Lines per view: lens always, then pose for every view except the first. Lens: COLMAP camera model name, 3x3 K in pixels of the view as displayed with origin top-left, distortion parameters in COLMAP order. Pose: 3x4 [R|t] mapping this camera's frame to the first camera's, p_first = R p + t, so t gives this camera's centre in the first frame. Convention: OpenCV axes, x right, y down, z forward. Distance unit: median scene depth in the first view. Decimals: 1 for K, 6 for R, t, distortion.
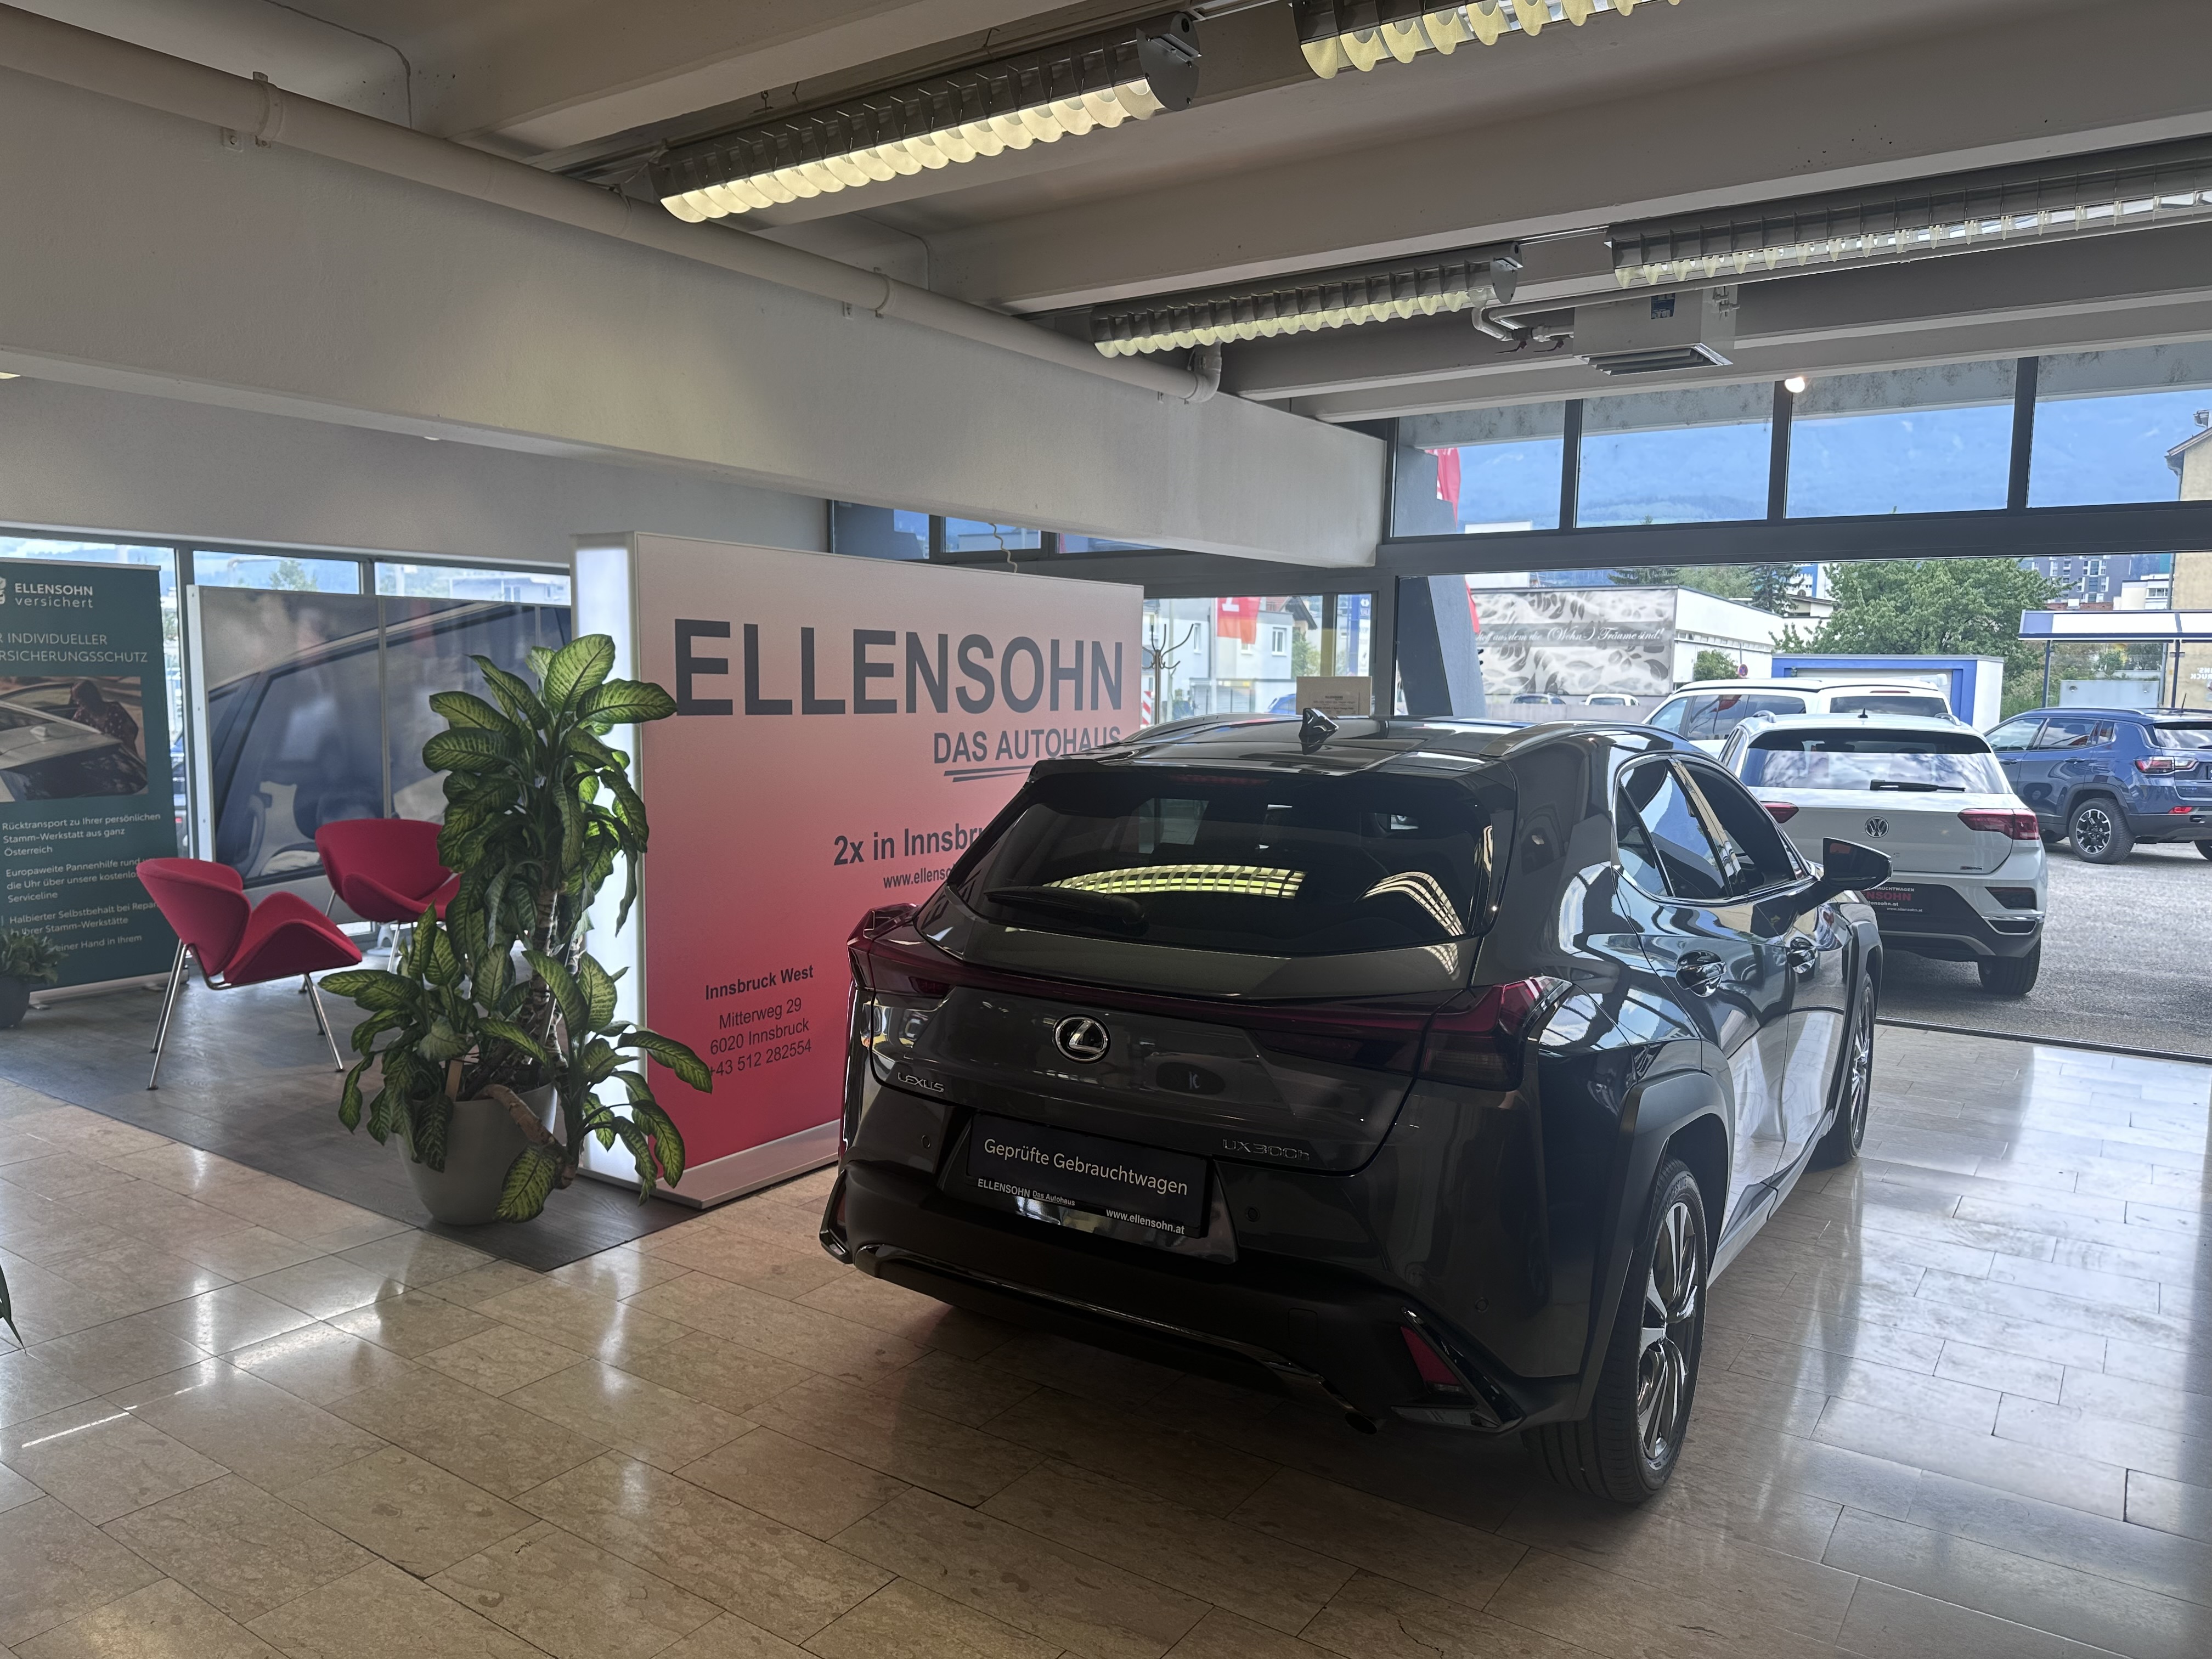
lens RADIAL K [[1553.9, 0, 1106.4], [0, 1553.9, 827.7], [0, 0, 1]] dist [0.059450, -0.006771]
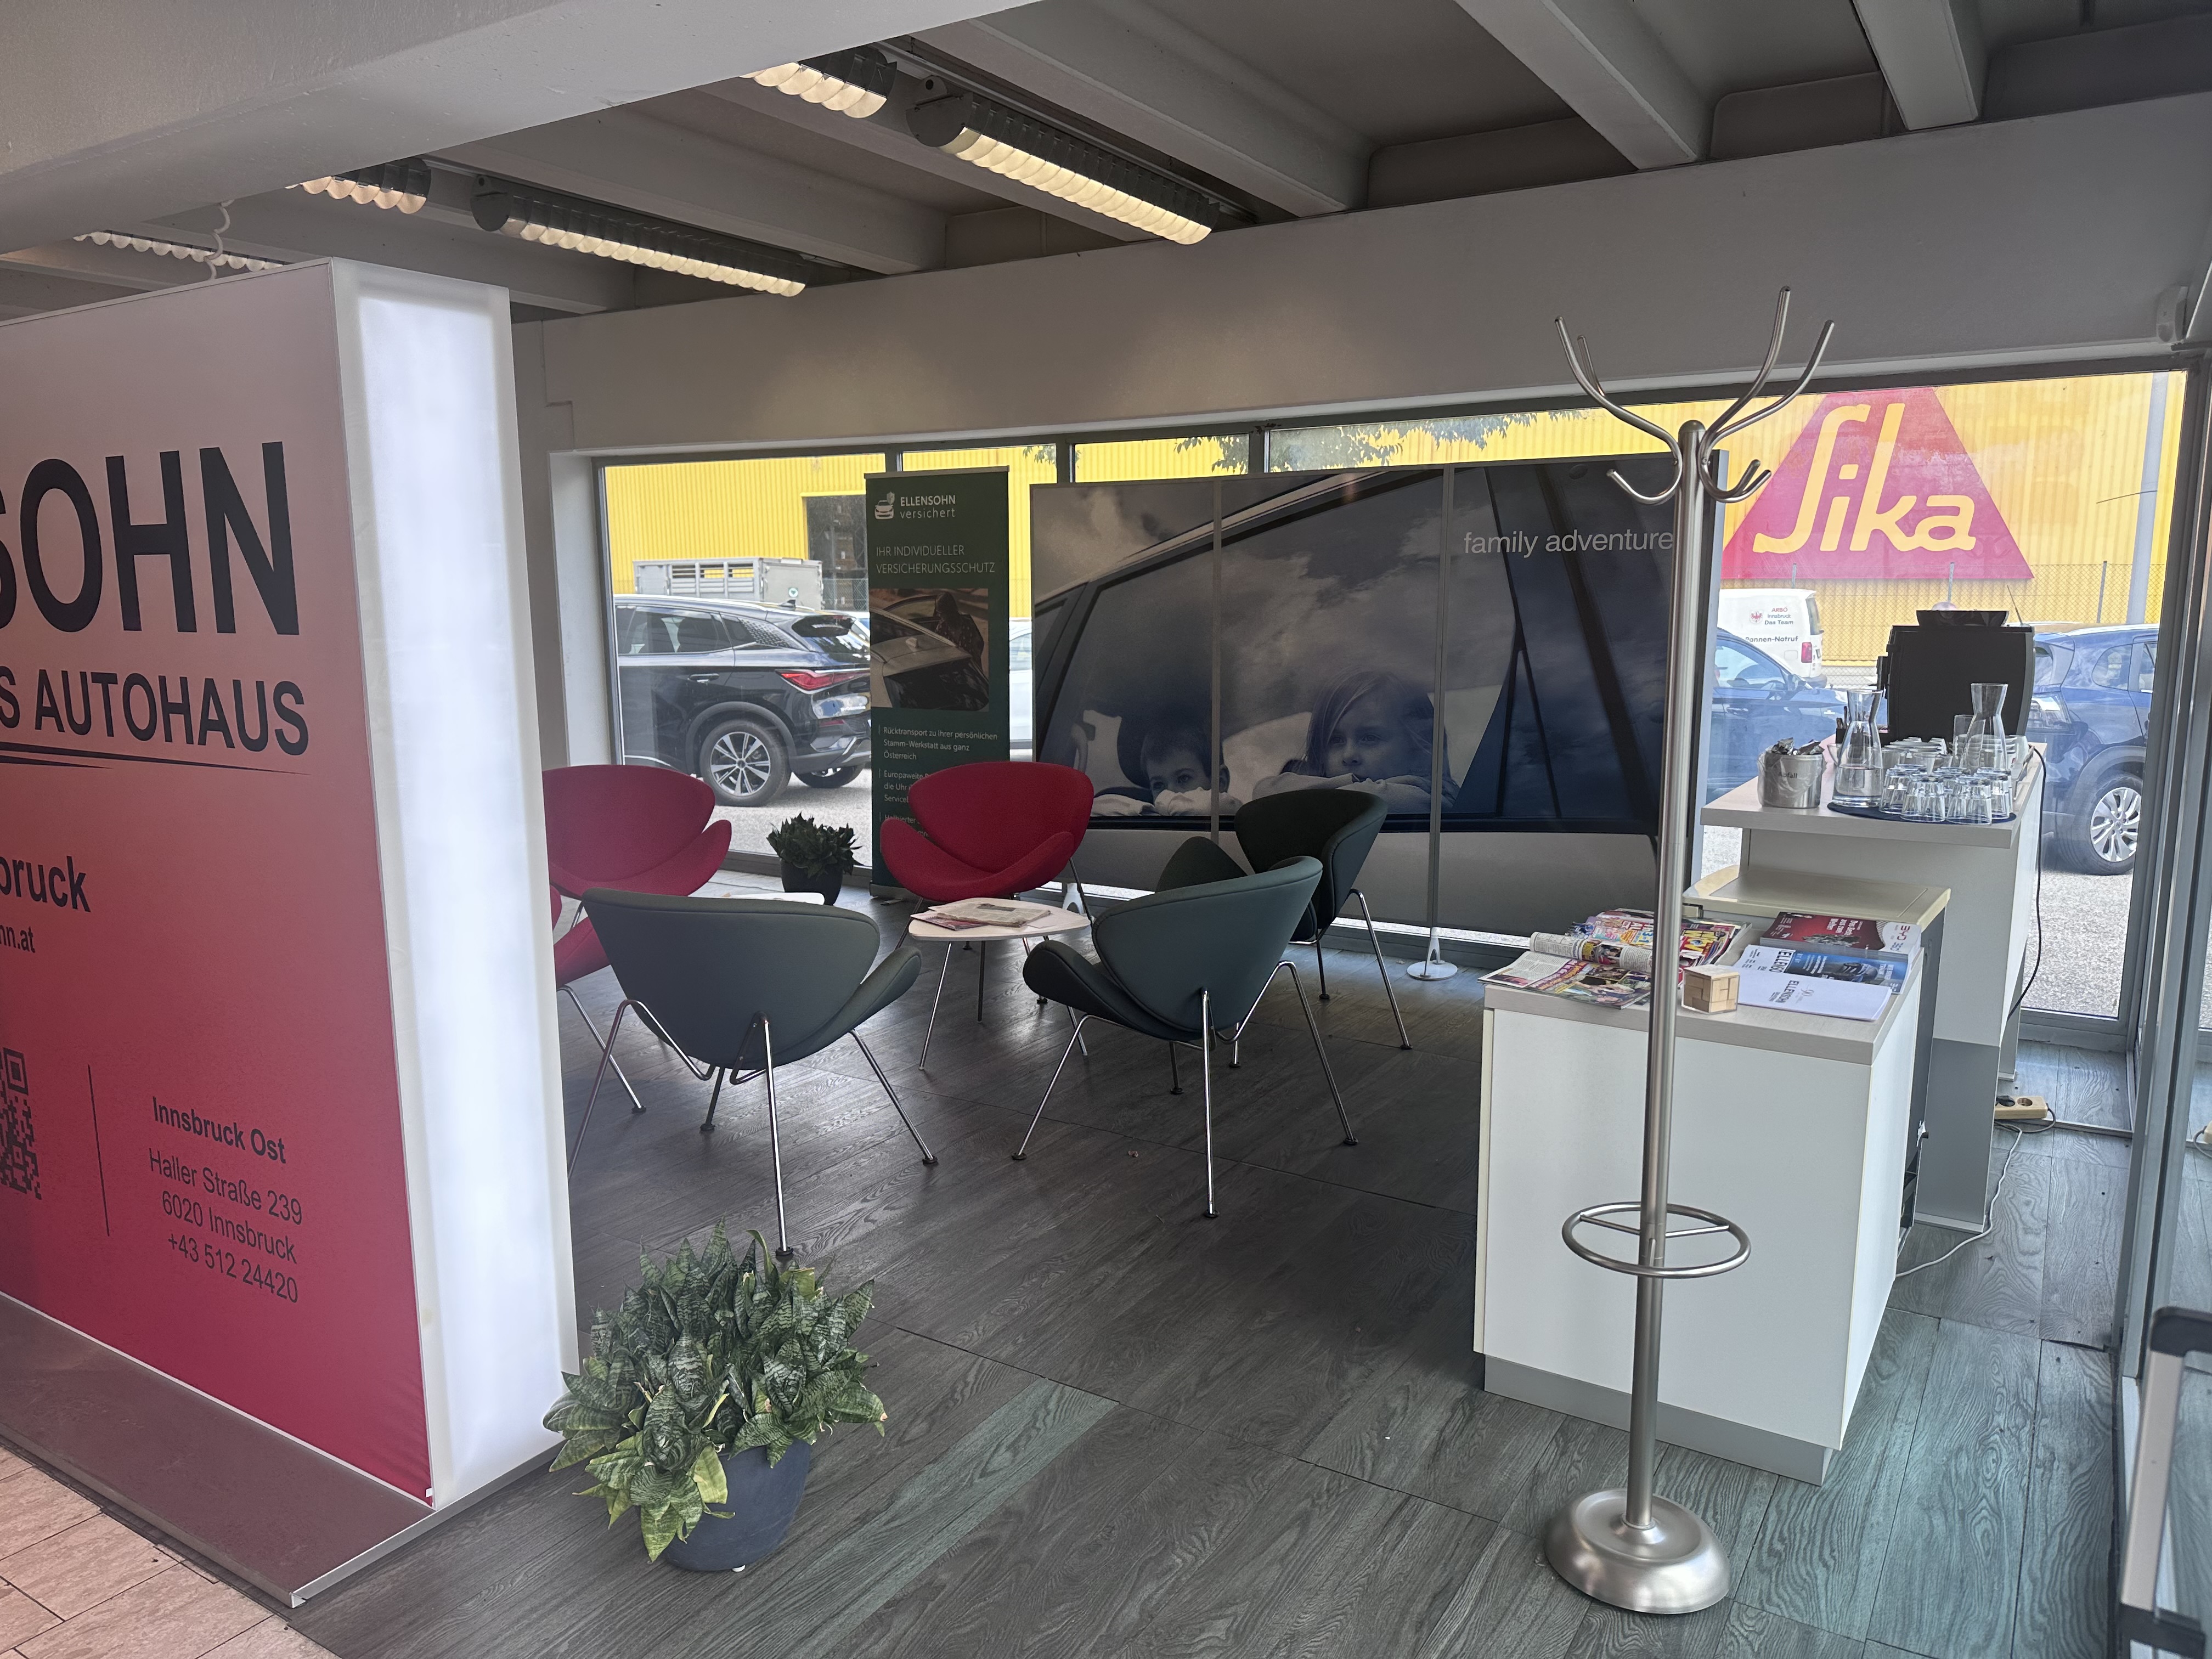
lens RADIAL K [[1553.9, 0, 1106.4], [0, 1553.9, 837.9], [0, 0, 1]] dist [0.059450, -0.006771]
pose [[0.038250, 0.148881, -0.988115, 0.348985], [-0.096965, 0.984725, 0.144616, -0.092859], [0.994553, 0.090281, 0.052102, 1.074883]]
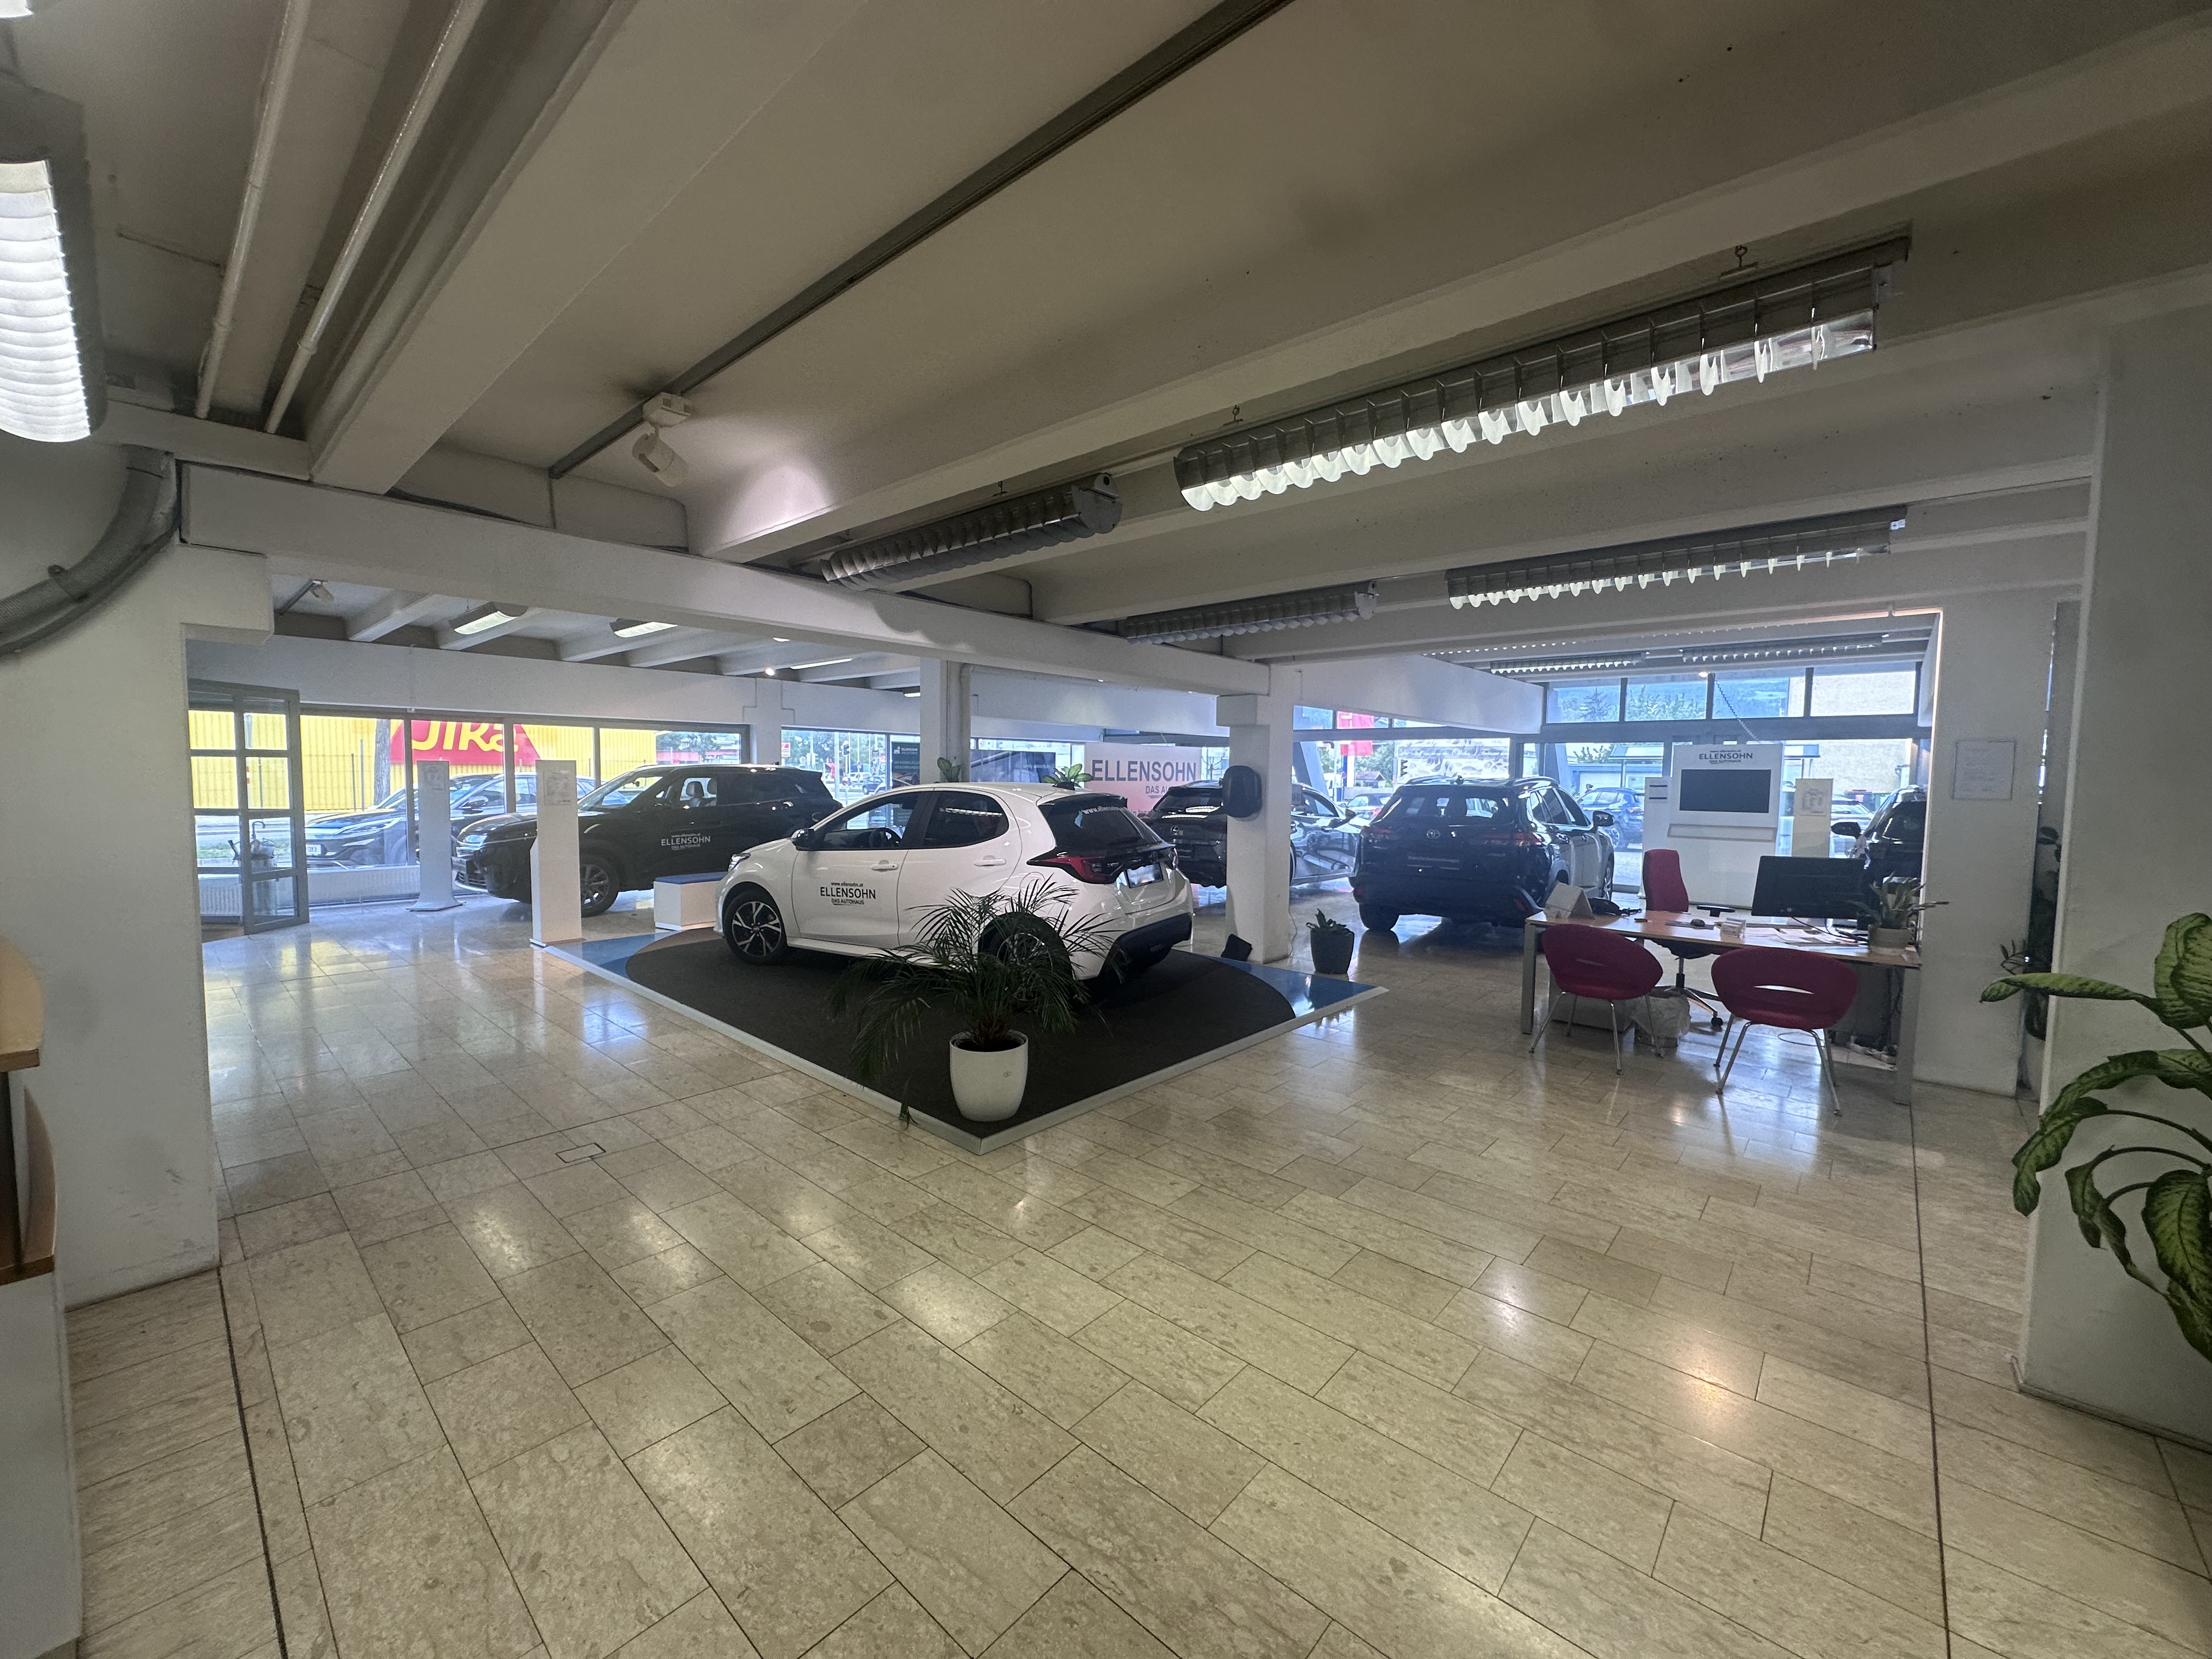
lens RADIAL K [[881.0, 0, 1112.0], [0, 881.0, 828.5], [0, 0, 1]] dist [-0.002099, -0.000055]
pose [[0.991615, 0.008698, -0.128934, 0.076715], [-0.013273, 0.999311, -0.034668, 0.101518], [0.128544, 0.036089, 0.991047, -0.996963]]
